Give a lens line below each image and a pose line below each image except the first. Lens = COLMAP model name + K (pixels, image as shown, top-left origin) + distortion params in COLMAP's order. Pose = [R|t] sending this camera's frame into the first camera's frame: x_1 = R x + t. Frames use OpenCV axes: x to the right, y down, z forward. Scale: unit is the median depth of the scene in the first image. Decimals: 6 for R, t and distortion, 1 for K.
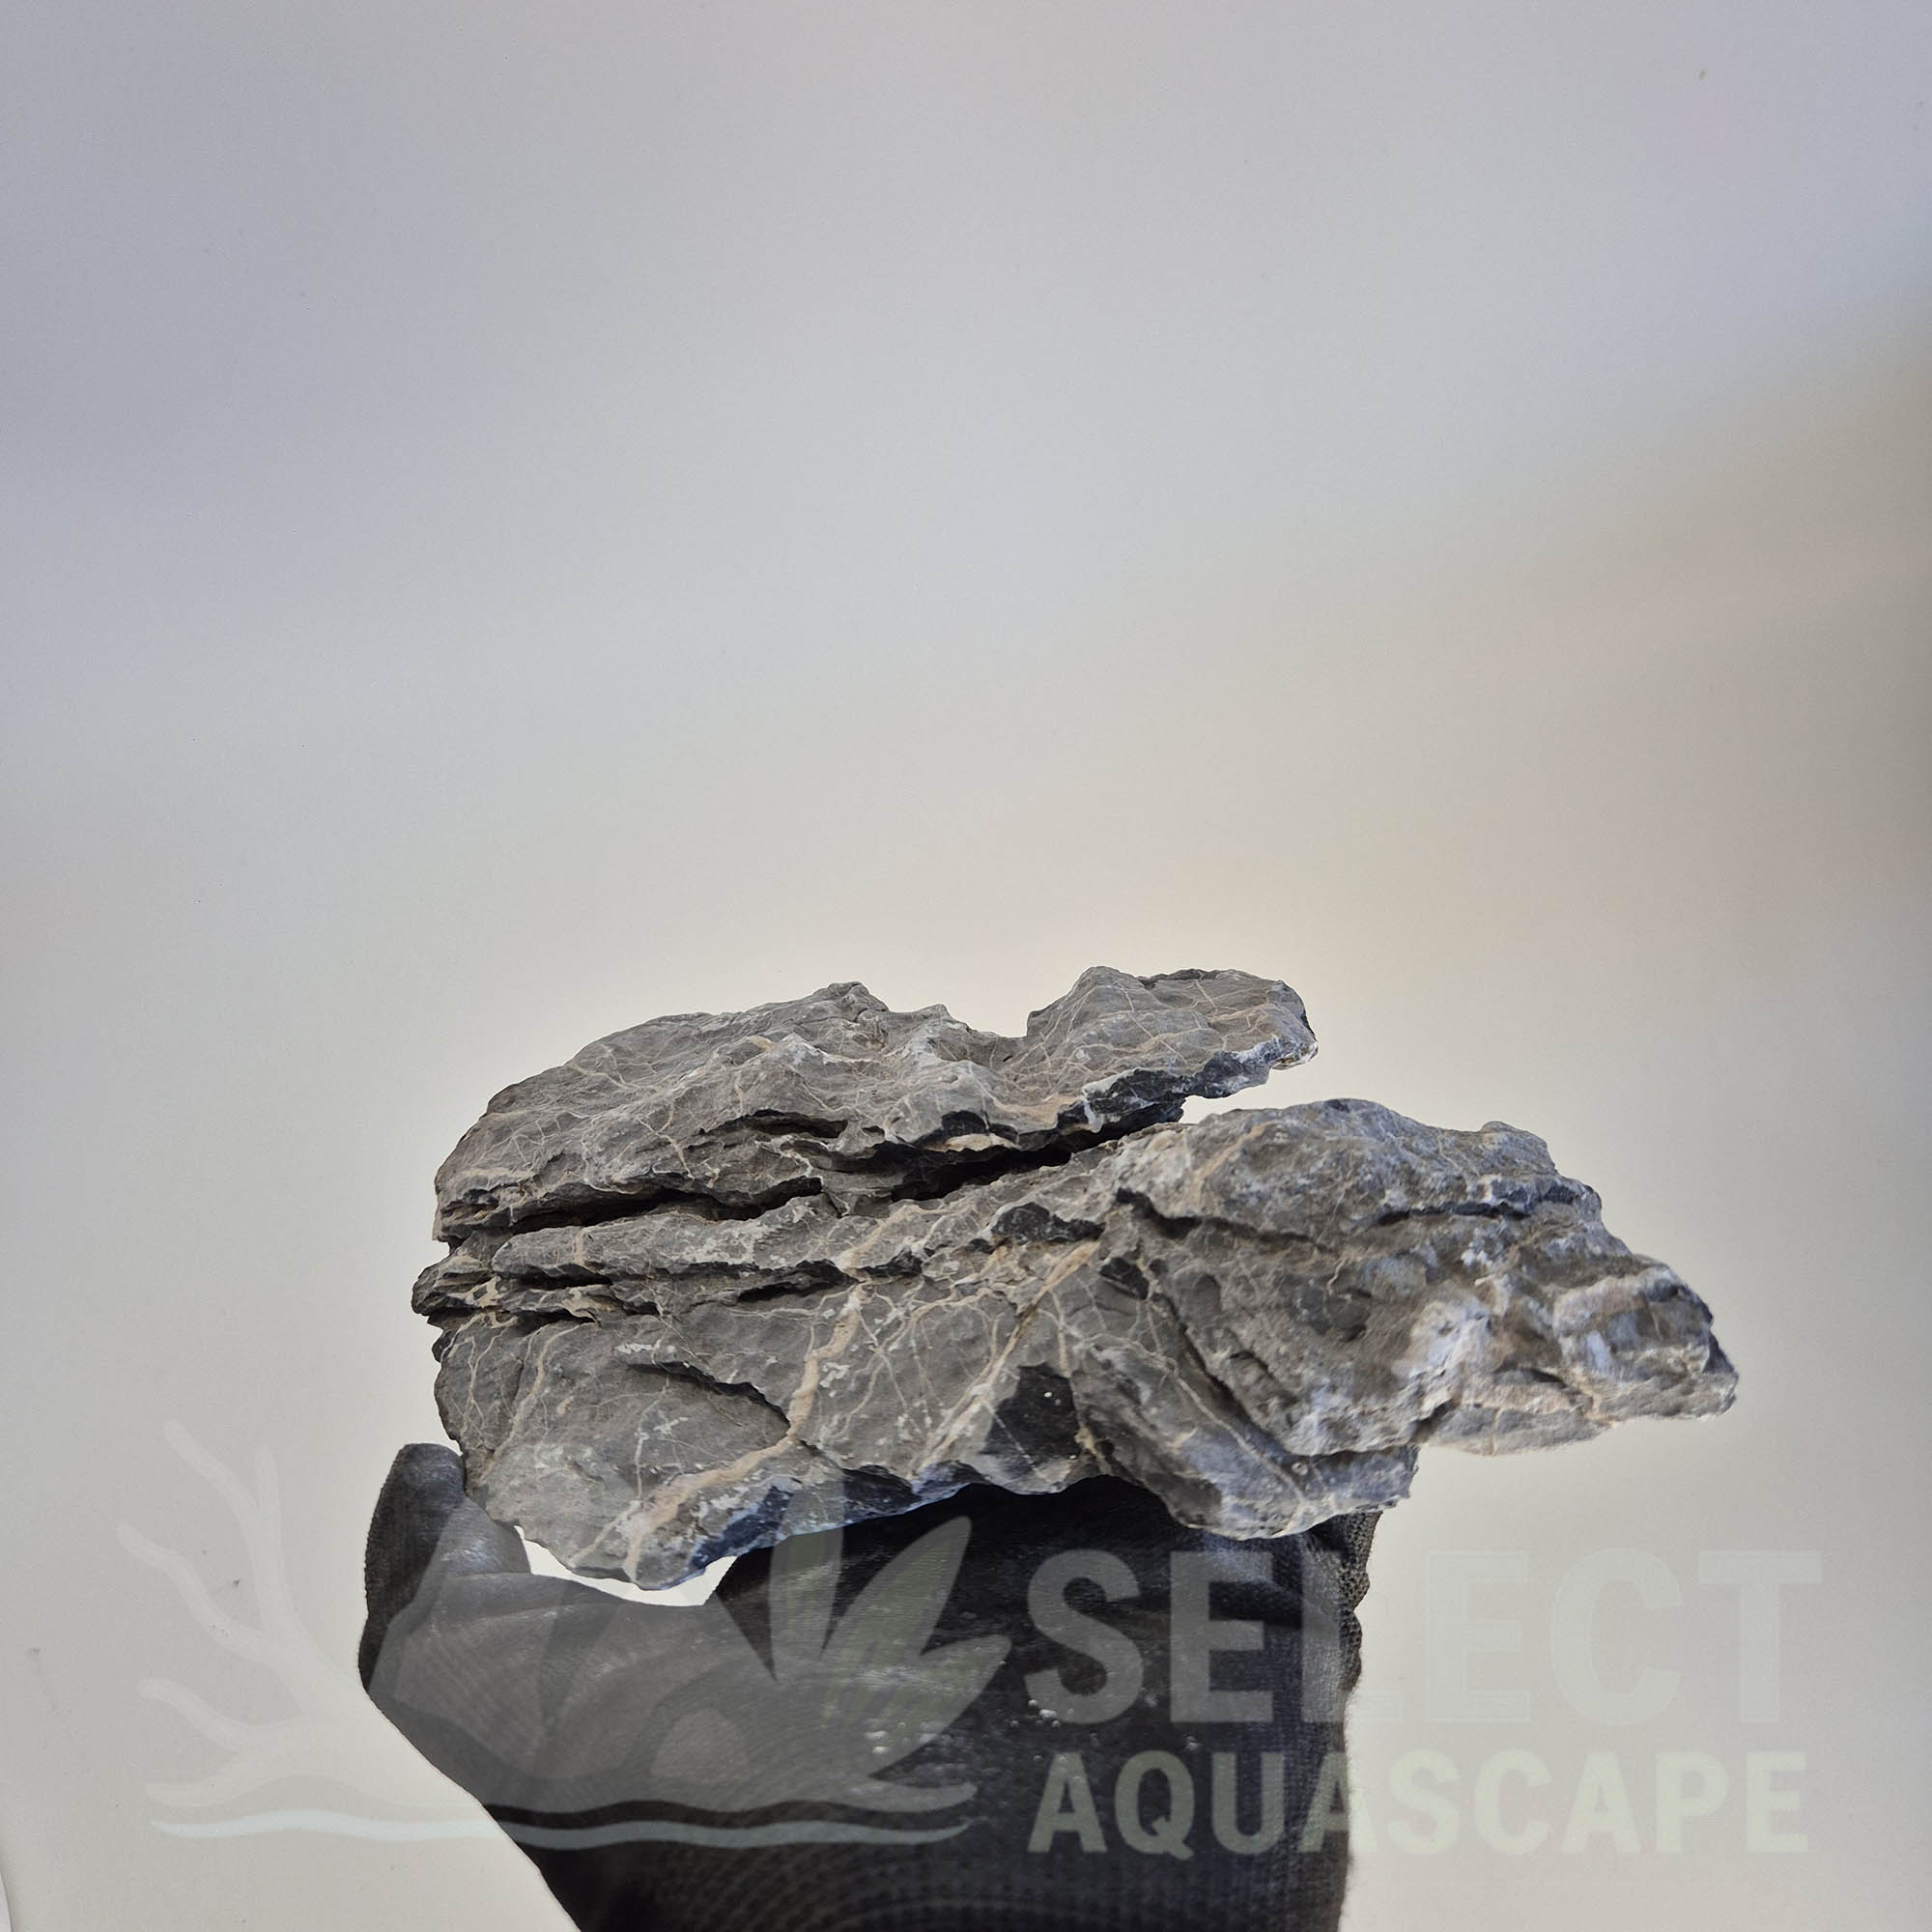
lens RADIAL K [[1783.4, 0, 957.4], [0, 1783.4, 963.8], [0, 0, 1]] dist [0.059919, -0.093478]
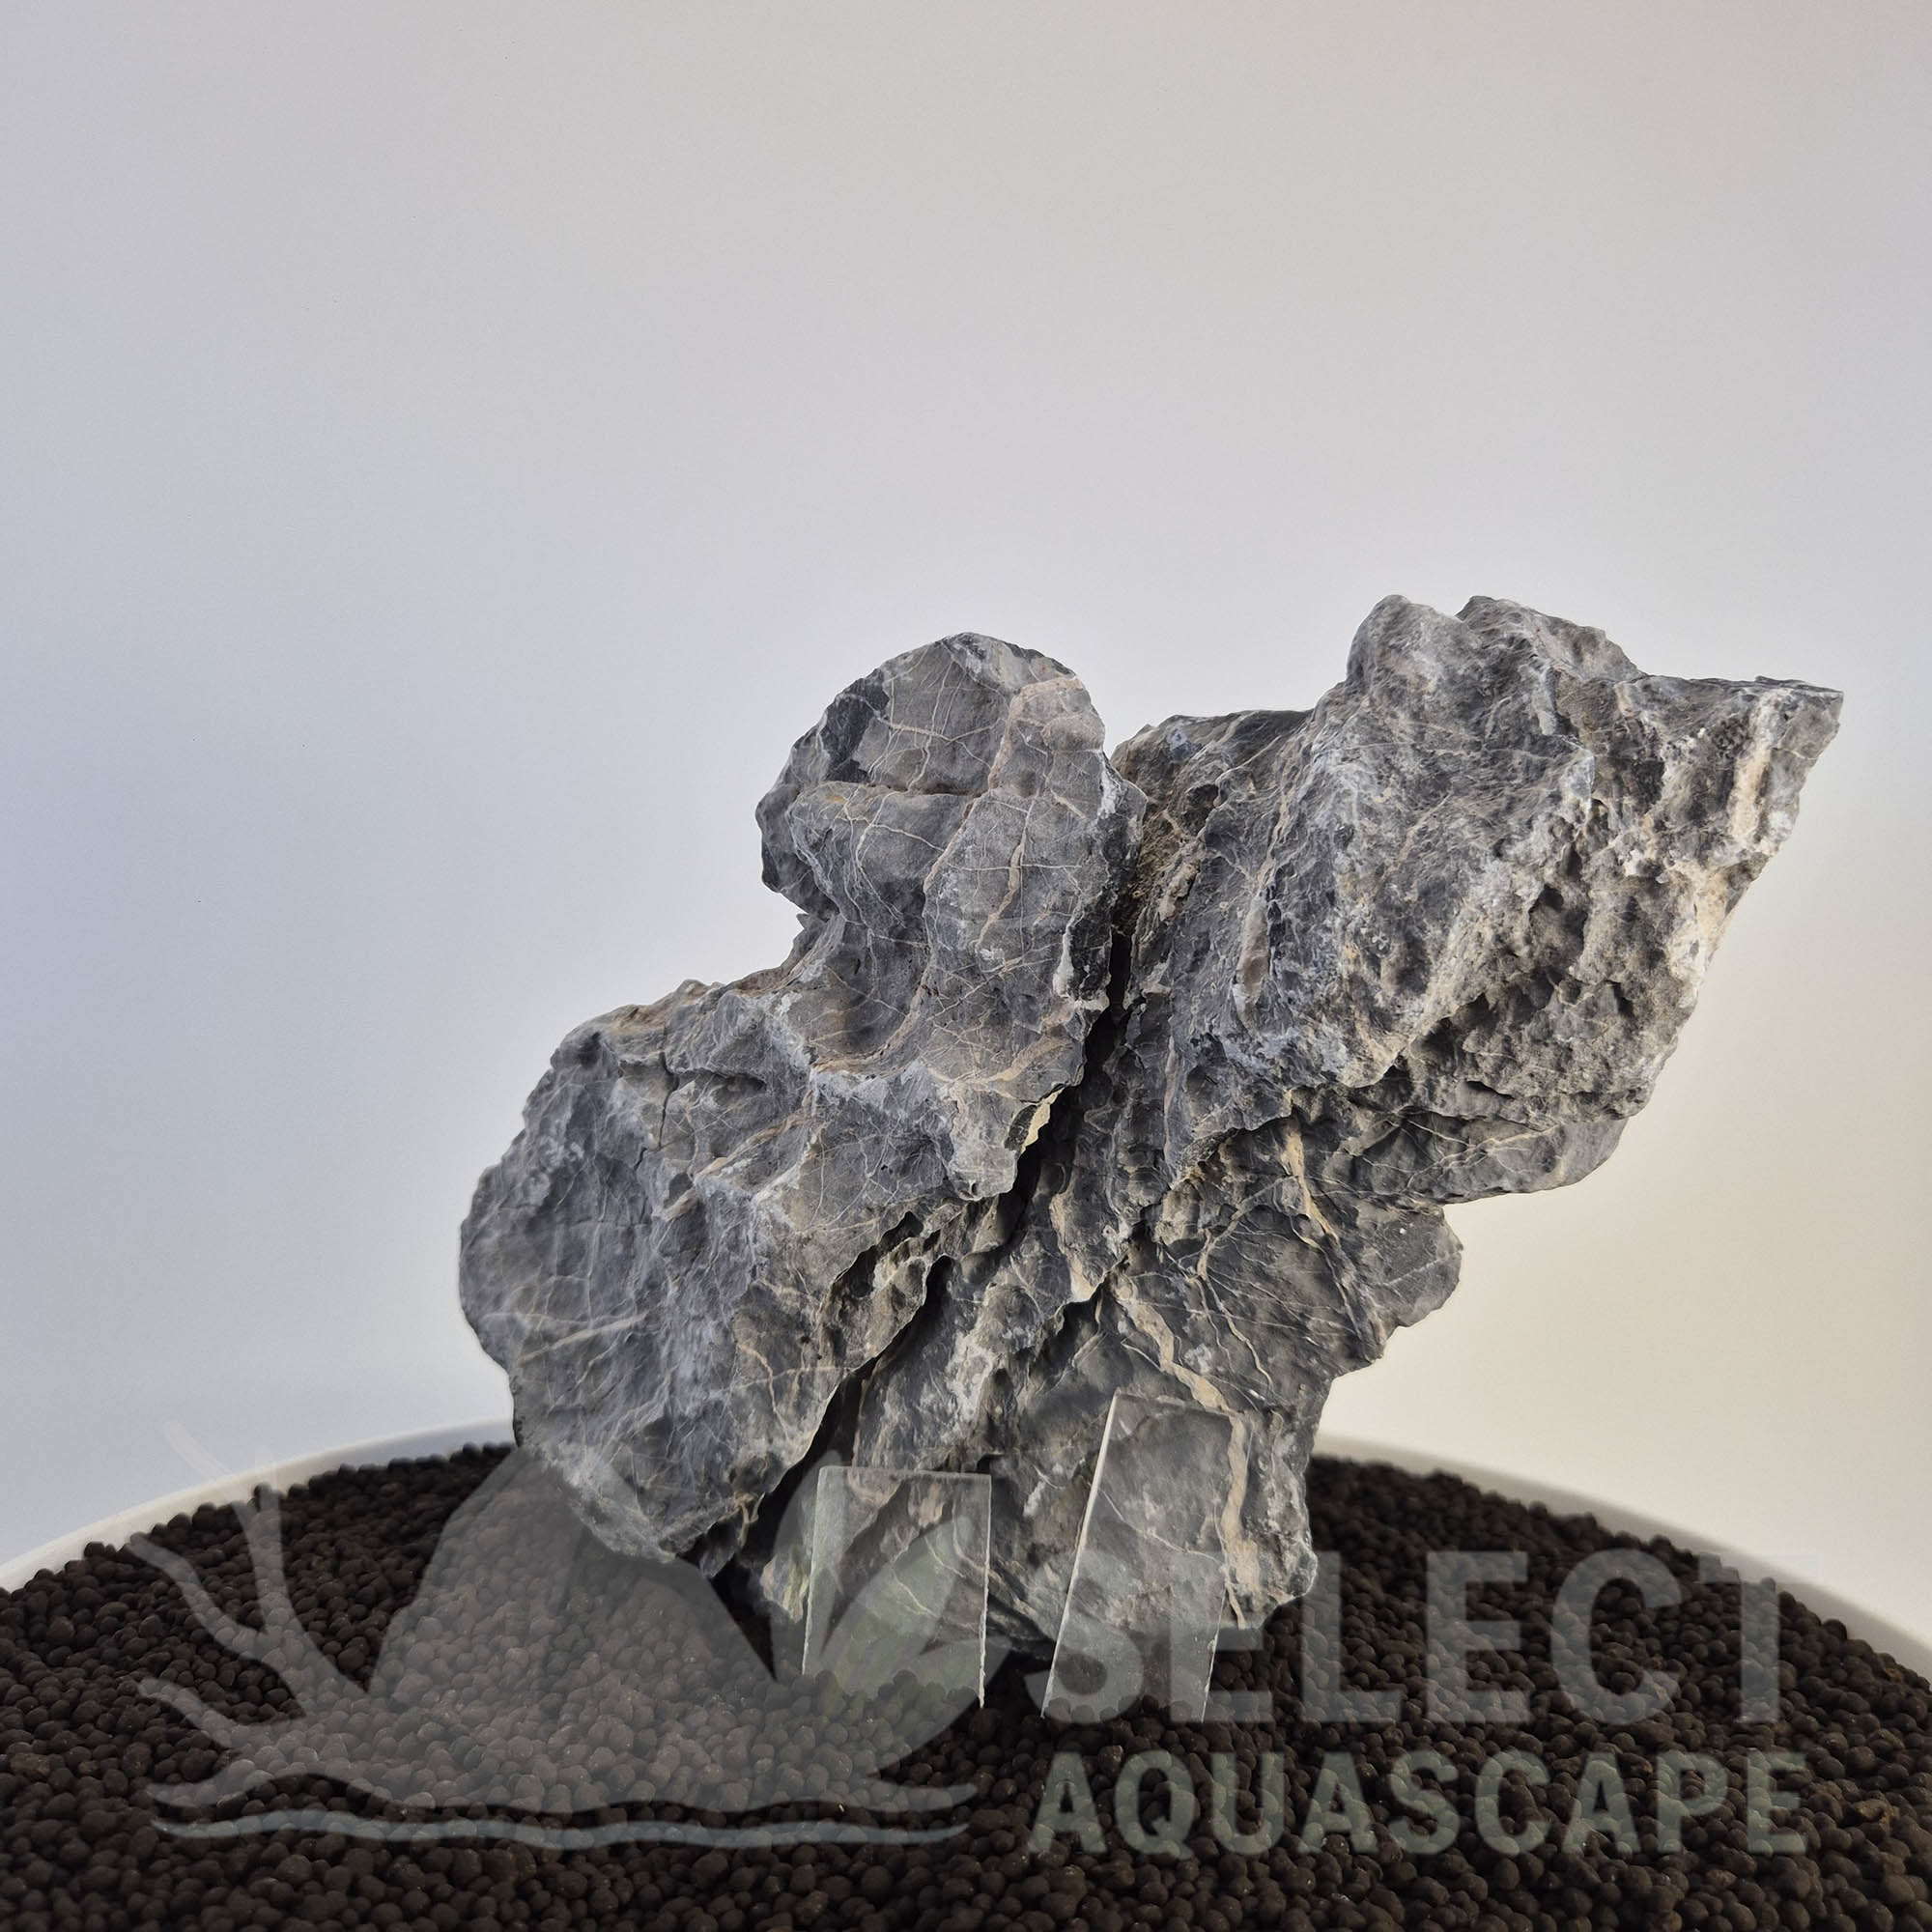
lens RADIAL K [[1783.4, 0, 957.4], [0, 1783.4, 963.8], [0, 0, 1]] dist [0.059919, -0.093478]
pose [[0.449497, -0.892330, -0.041220, 0.099191], [0.655182, 0.297968, 0.694228, -0.574335], [-0.607198, -0.339059, 0.718574, 0.428103]]
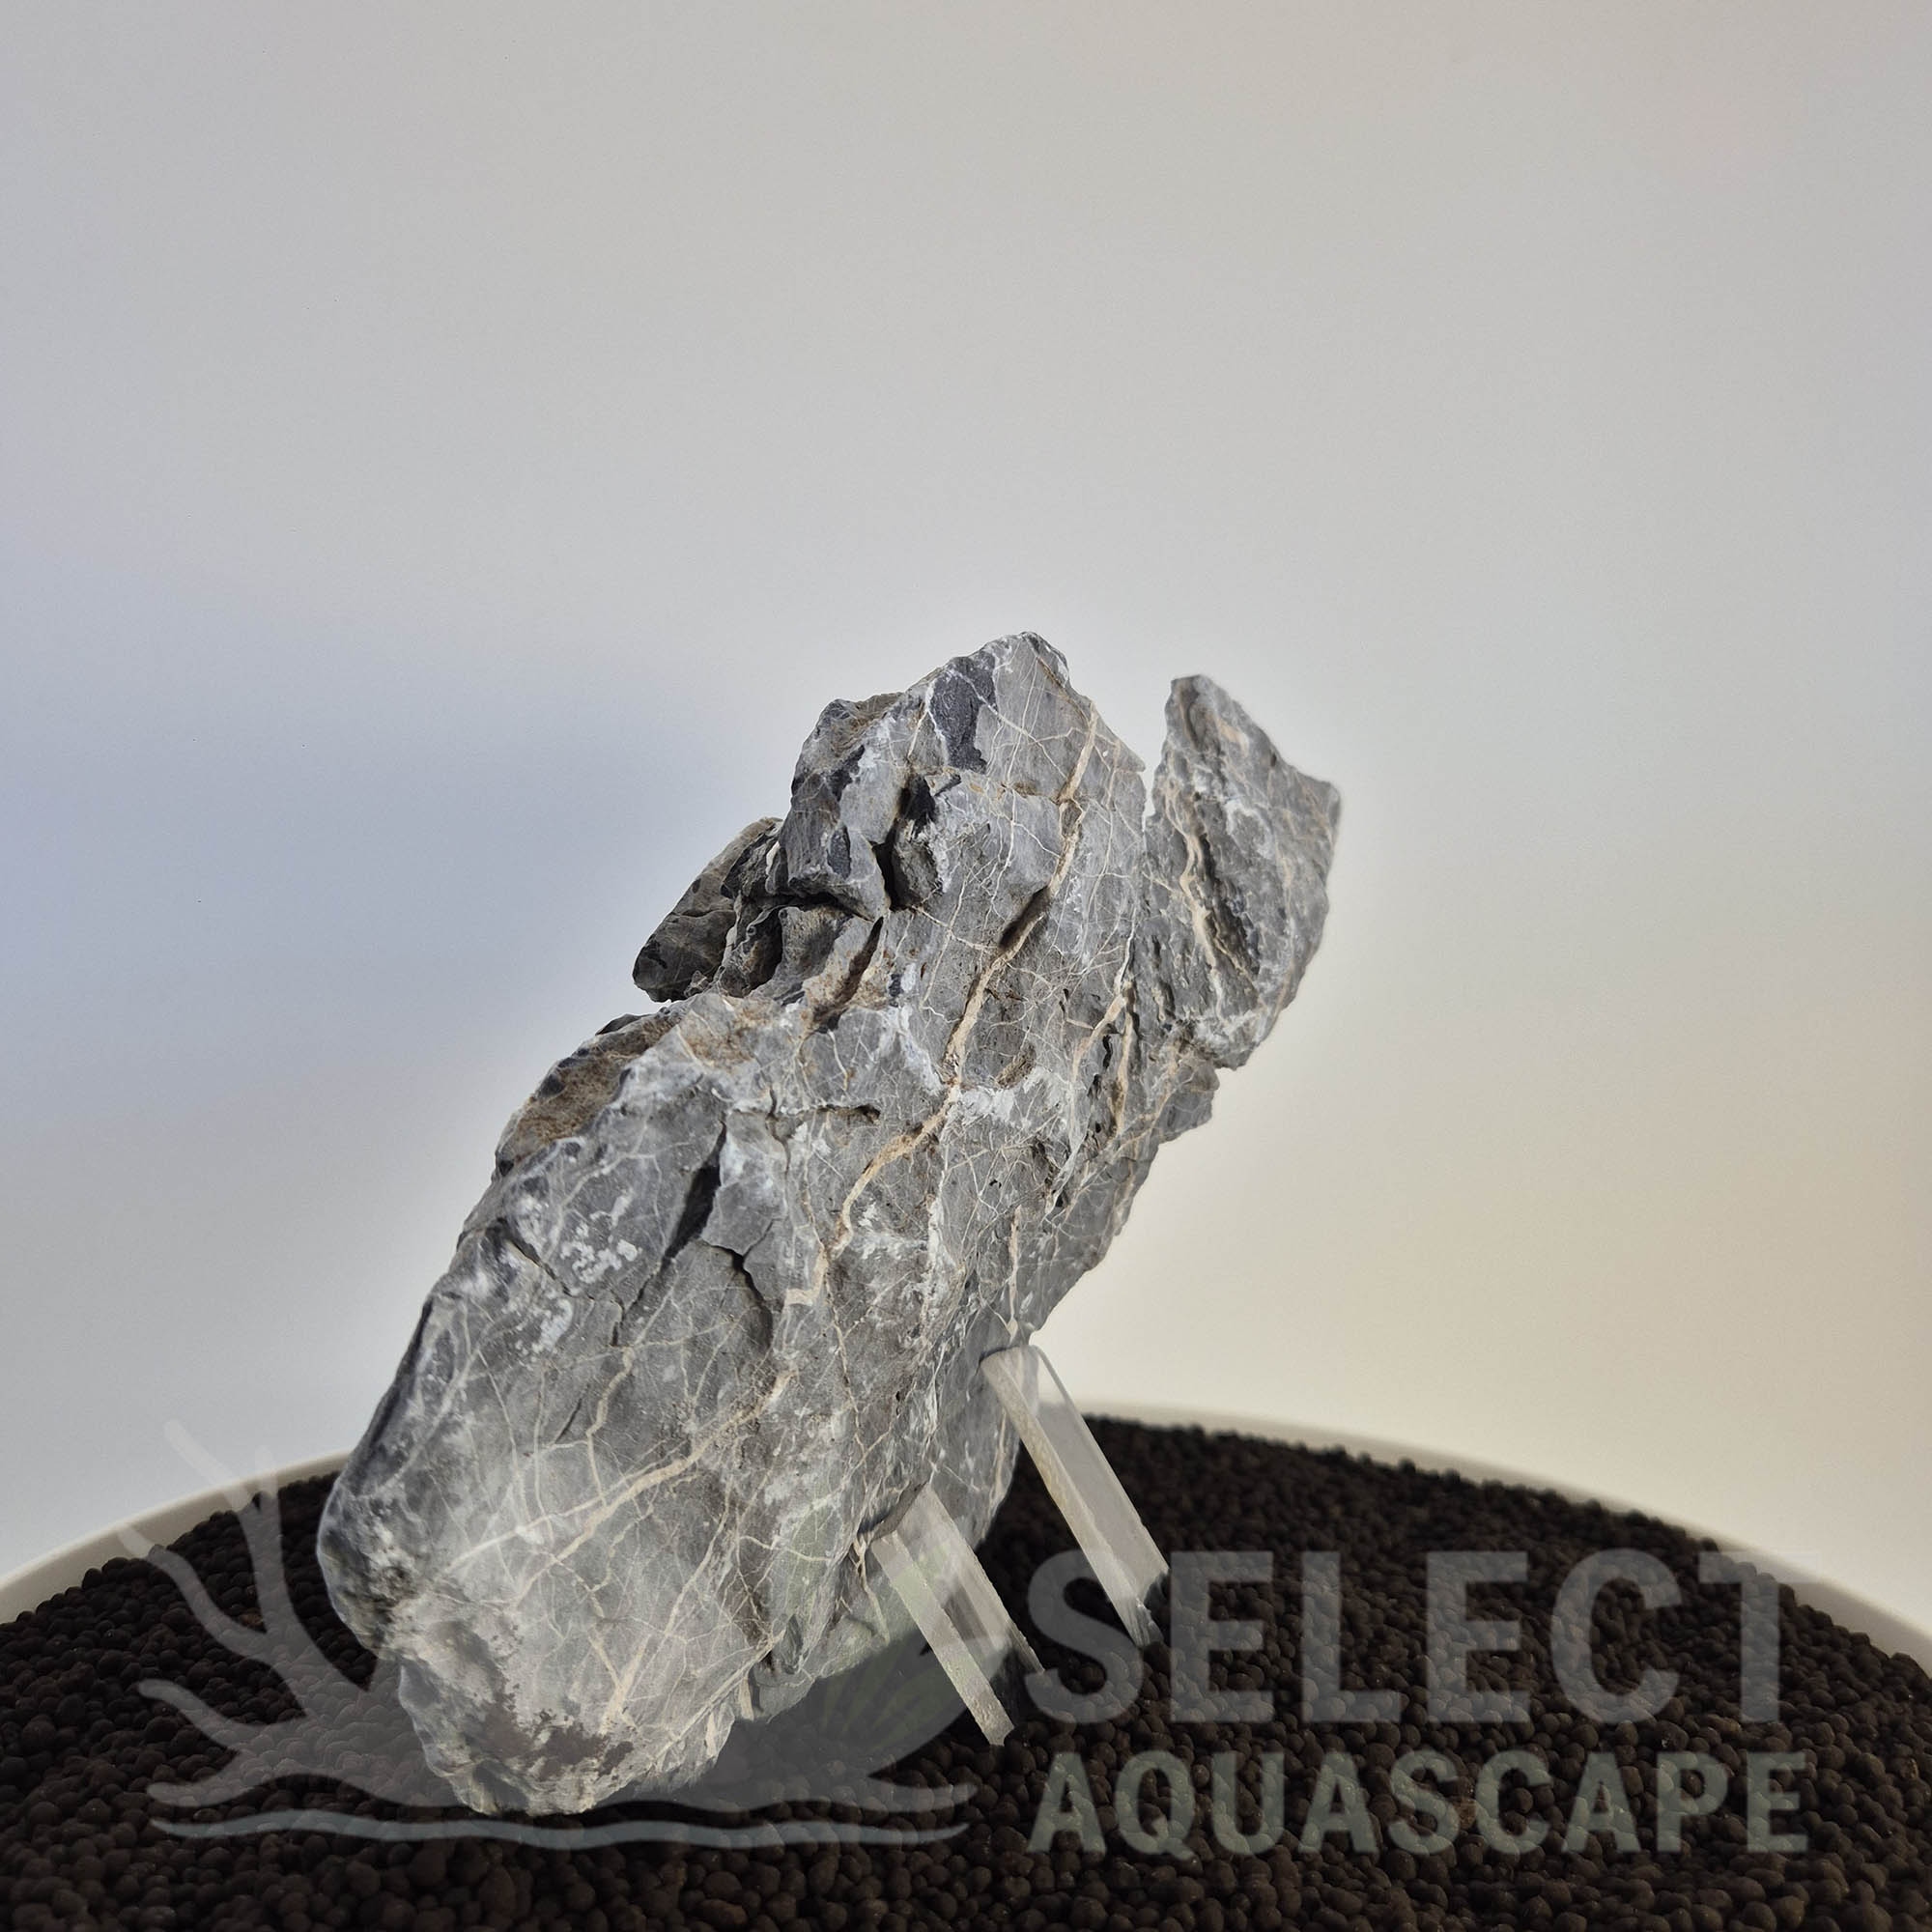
lens RADIAL K [[1783.4, 0, 957.4], [0, 1783.4, 963.8], [0, 0, 1]] dist [0.059919, -0.093478]
pose [[0.135963, -0.907791, 0.396775, -0.305673], [-0.581636, 0.251068, 0.773734, -0.624821], [-0.802006, -0.335978, -0.493868, 1.569715]]
